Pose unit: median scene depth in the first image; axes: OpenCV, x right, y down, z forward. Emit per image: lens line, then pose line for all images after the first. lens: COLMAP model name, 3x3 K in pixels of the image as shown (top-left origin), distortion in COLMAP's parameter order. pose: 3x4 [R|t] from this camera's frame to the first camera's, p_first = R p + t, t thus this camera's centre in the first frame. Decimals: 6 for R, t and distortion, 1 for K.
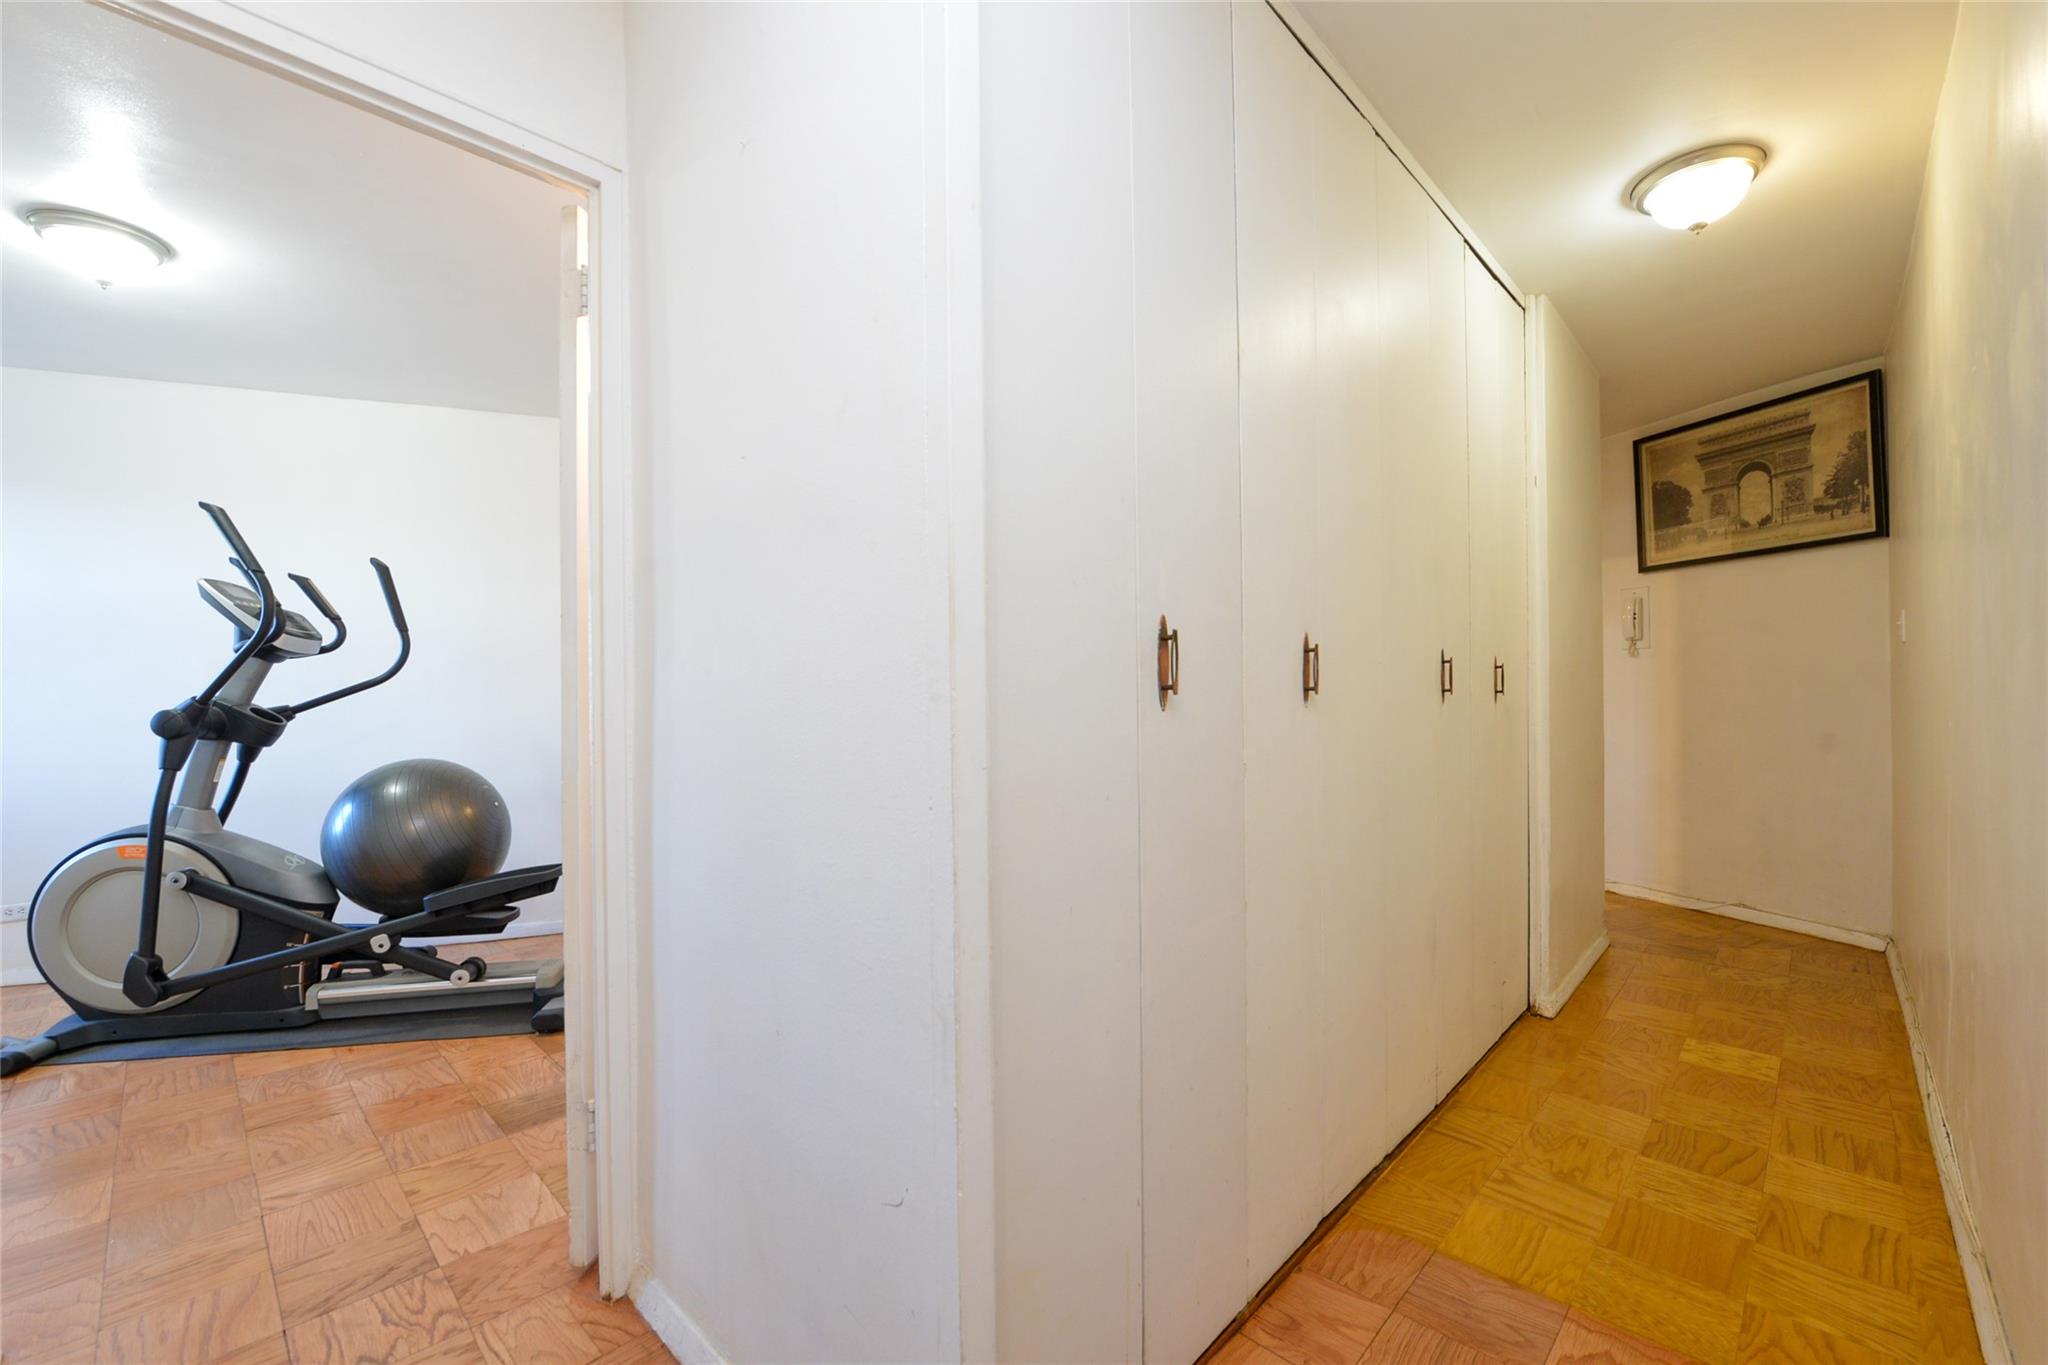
lens RADIAL K [[843.1, 0, 1033.6], [0, 843.1, 696.2], [0, 0, 1]] dist [-0.010743, 0.000163]
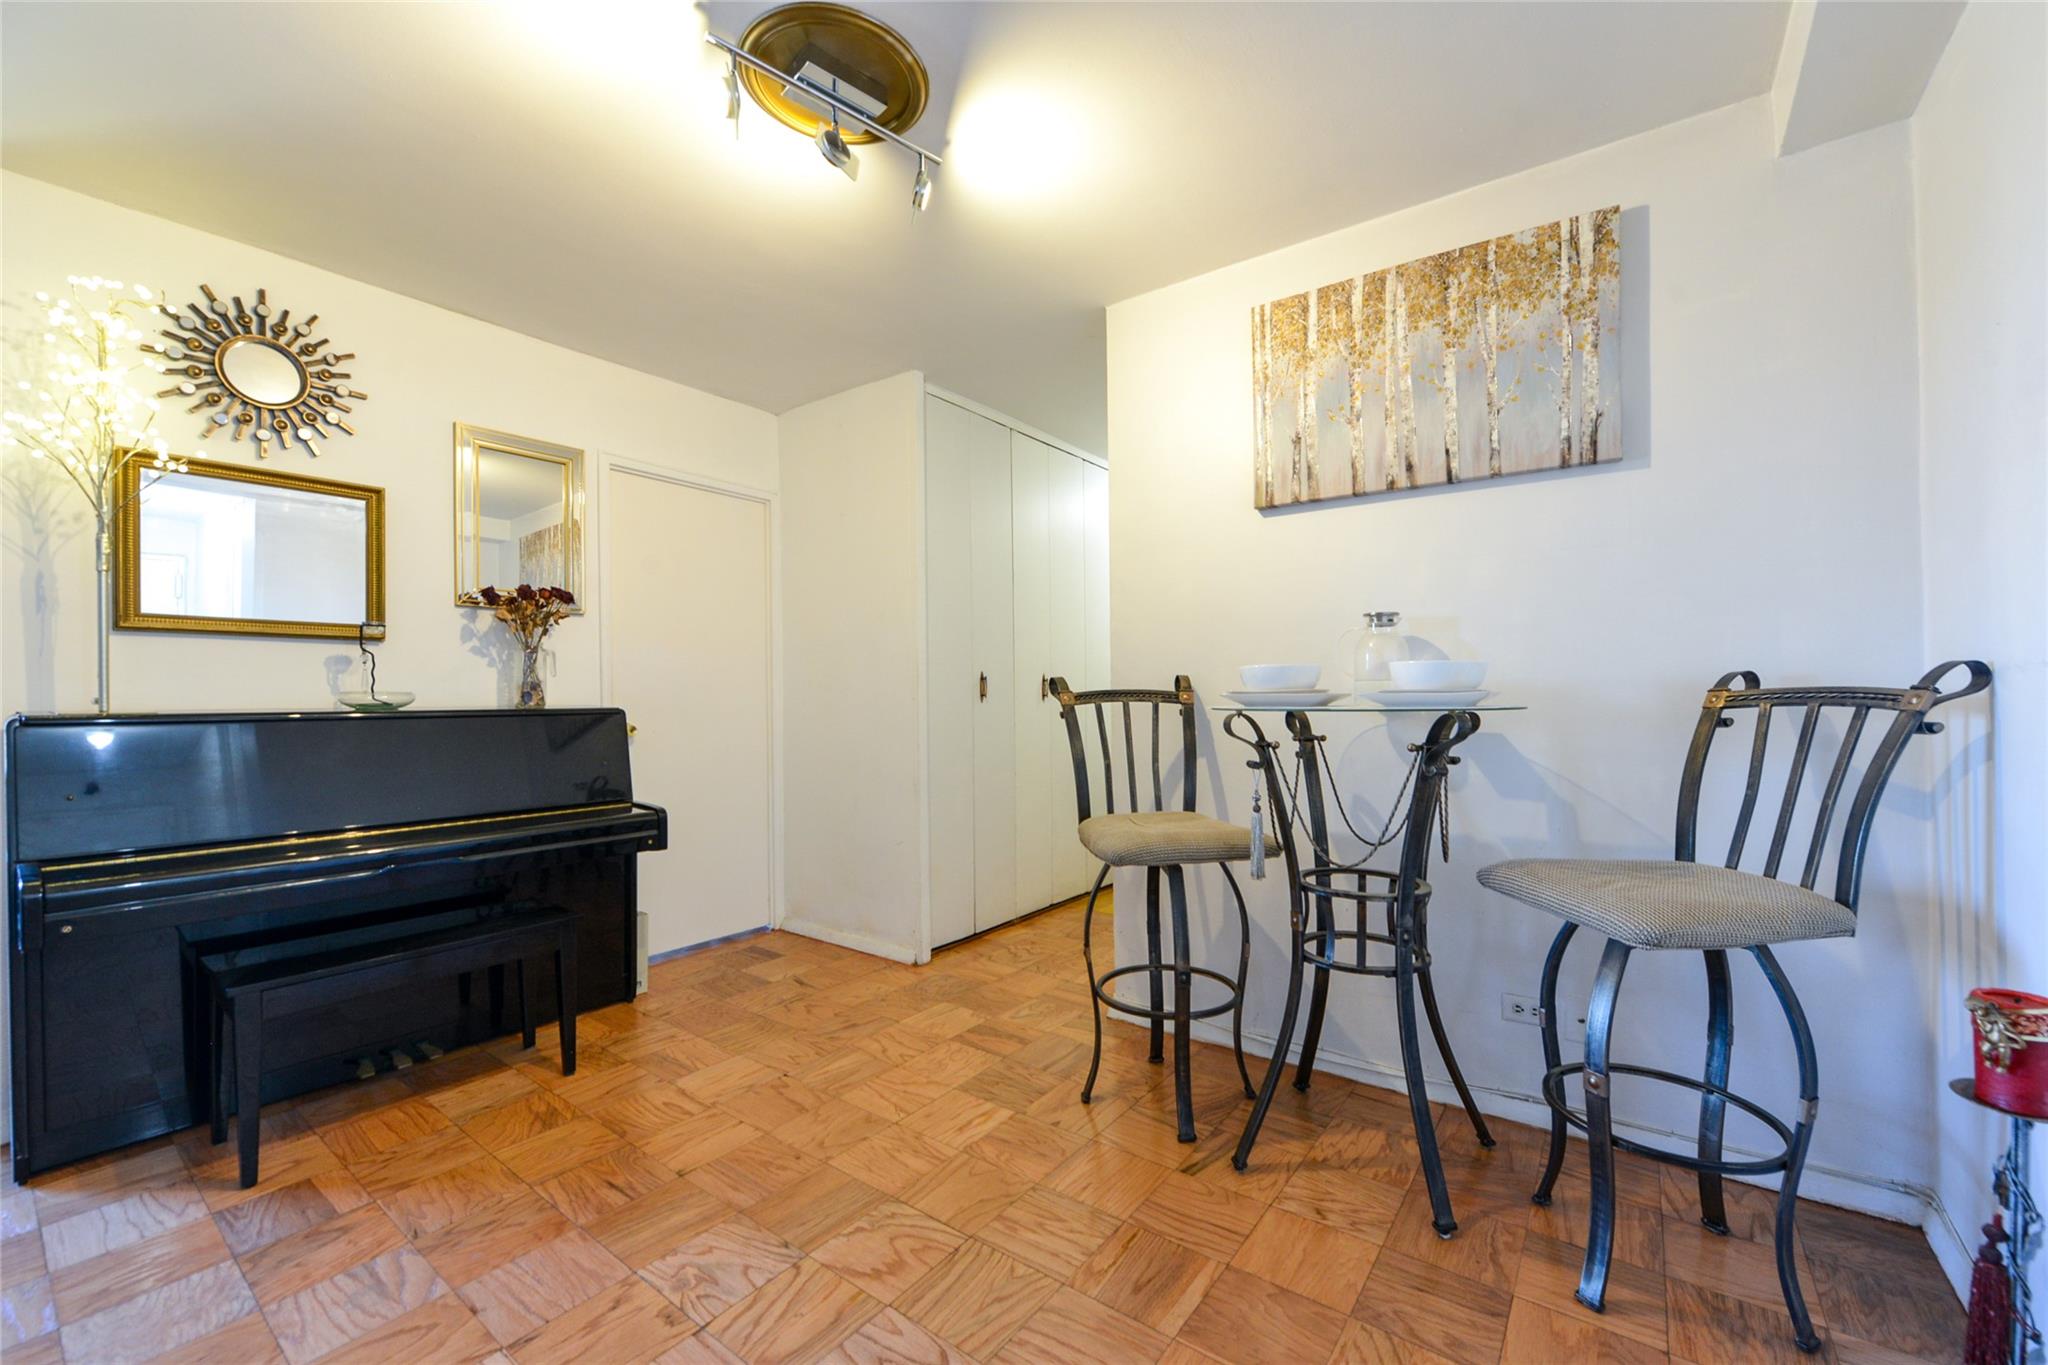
lens RADIAL K [[814.3, 0, 1028.6], [0, 814.3, 700.7], [0, 0, 1]] dist [-0.008459, 0.000147]
pose [[0.992779, 0.002953, 0.119924, -0.010803], [-0.002987, 0.999996, 0.000102, 0.002709], [-0.119924, -0.000460, 0.992783, -0.708372]]
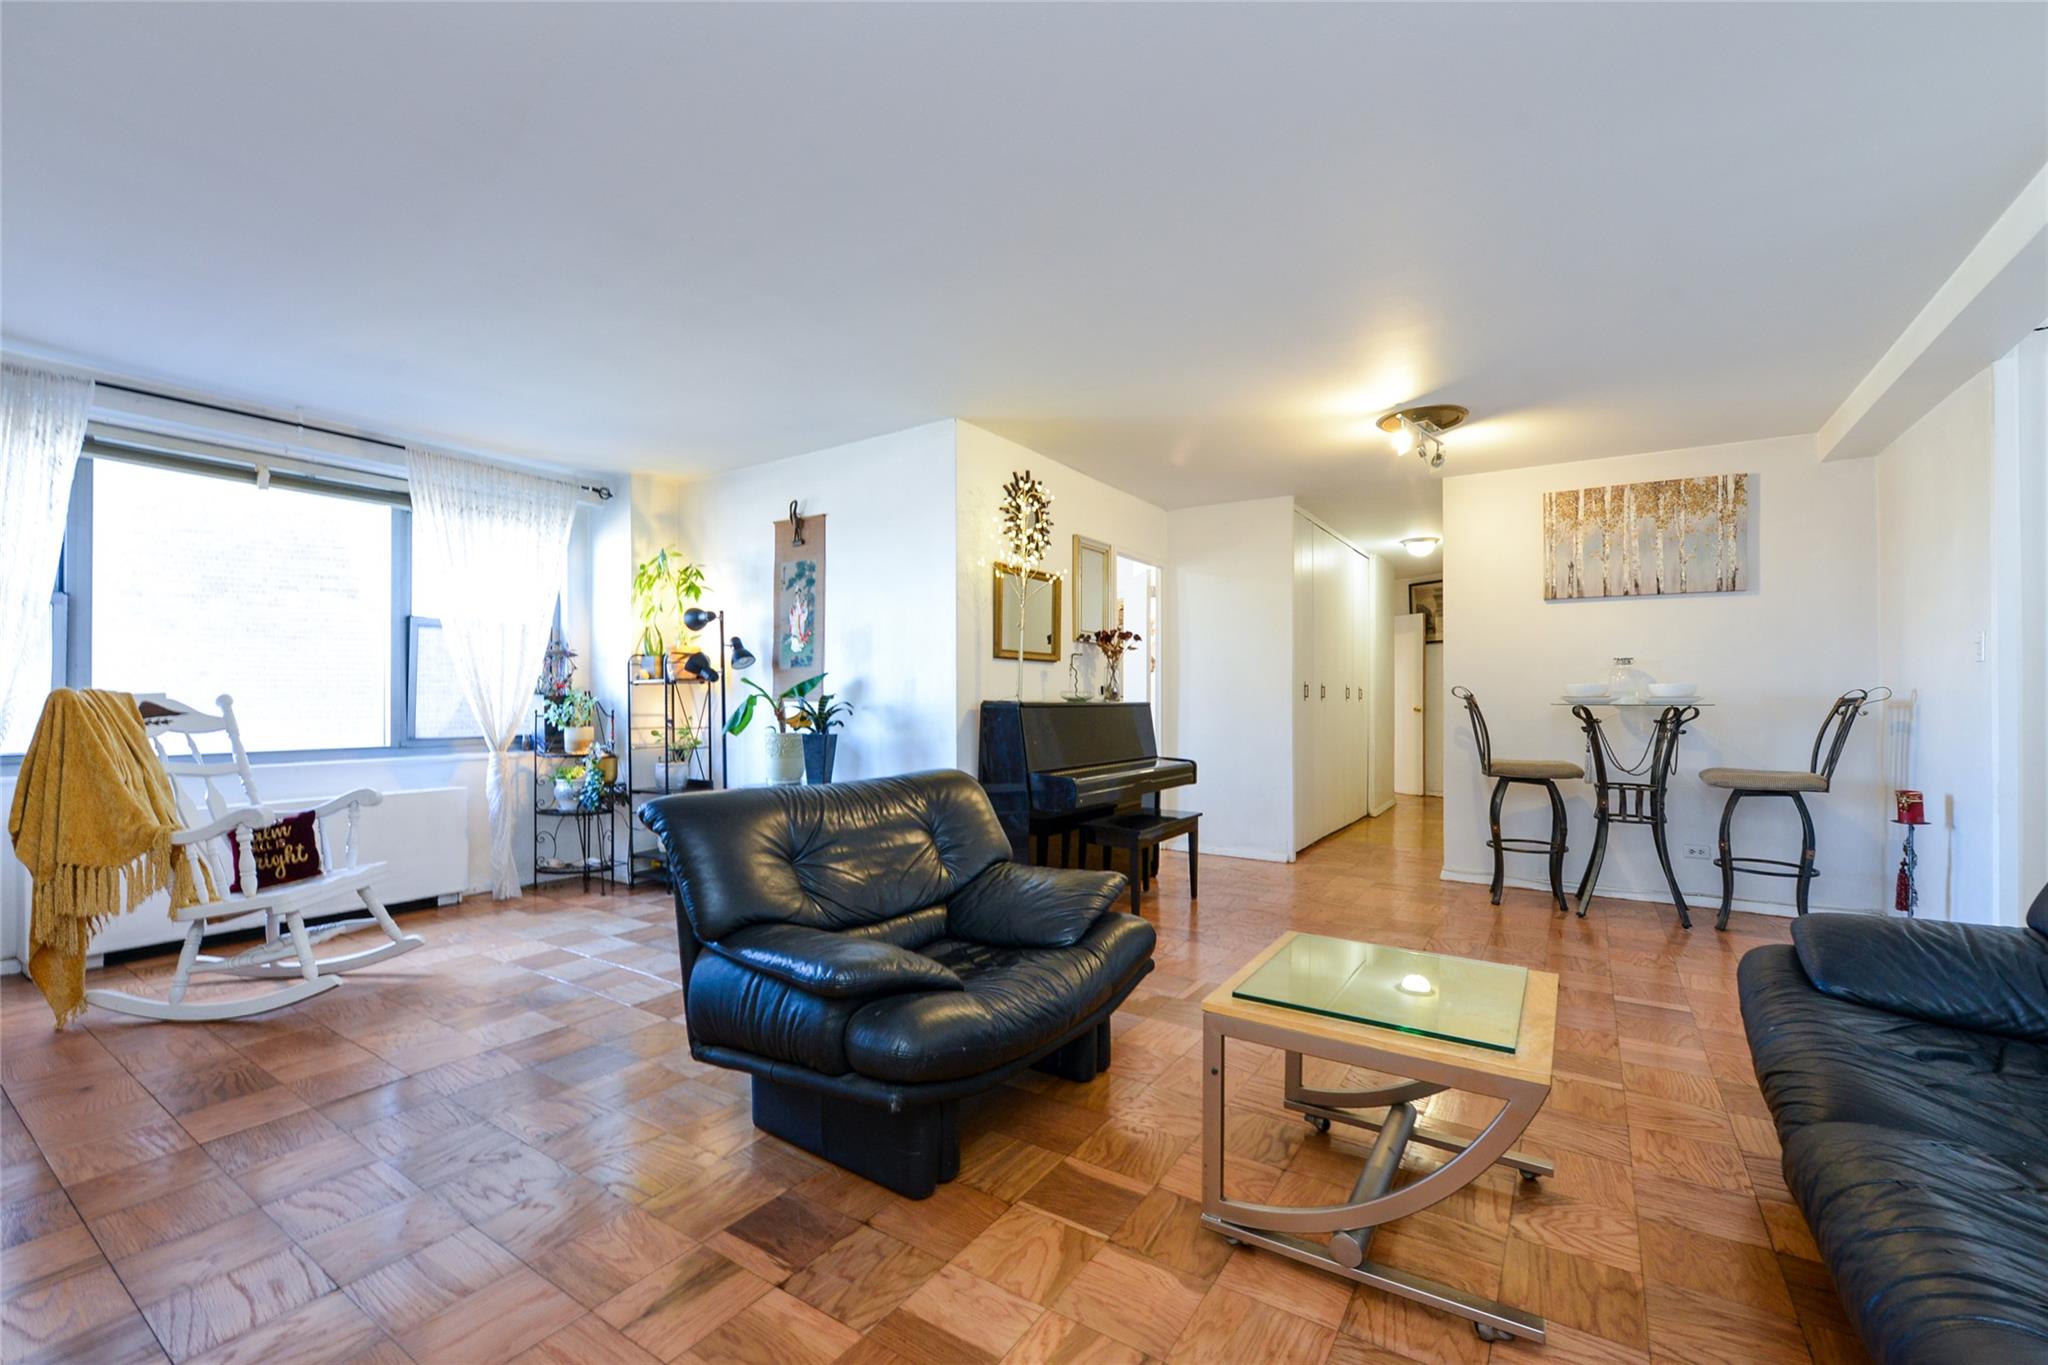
lens RADIAL K [[843.1, 0, 1033.6], [0, 843.1, 696.2], [0, 0, 1]] dist [-0.010743, 0.000163]
pose [[0.983440, 0.012445, 0.180806, -0.807212], [-0.011816, 0.999920, -0.004555, 0.010218], [-0.180848, 0.002343, 0.983508, -1.236174]]
